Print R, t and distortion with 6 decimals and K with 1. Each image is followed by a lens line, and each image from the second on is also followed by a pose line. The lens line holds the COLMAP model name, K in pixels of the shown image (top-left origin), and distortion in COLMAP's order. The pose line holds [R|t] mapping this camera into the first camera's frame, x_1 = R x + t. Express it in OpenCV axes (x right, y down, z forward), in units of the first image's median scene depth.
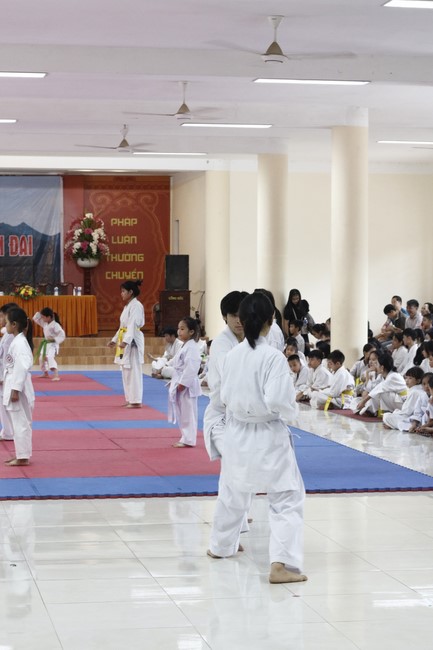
lens RADIAL K [[1544.4, 0, 215.8], [0, 1544.4, 327.4], [0, 0, 1]] dist [-0.057907, 0.000000]
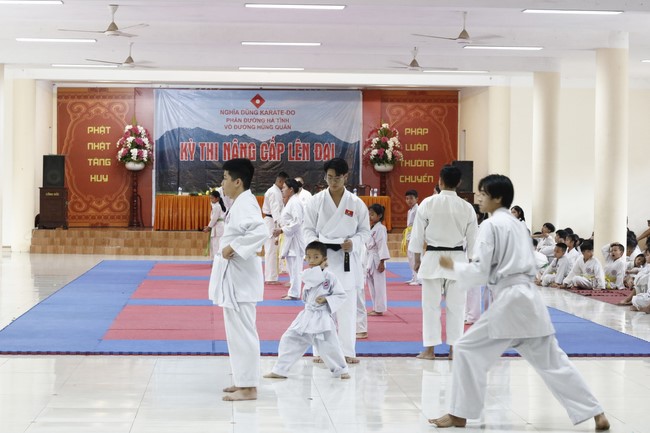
lens RADIAL K [[1544.4, 0, 328.3], [0, 1544.4, 212.1], [0, 0, 1]] dist [-0.057907, 0.000000]
pose [[0.992058, 0.010891, -0.125305, 0.018547], [-0.012882, 0.999803, -0.015093, 0.008178], [0.125116, 0.016588, 0.992003, -0.121082]]
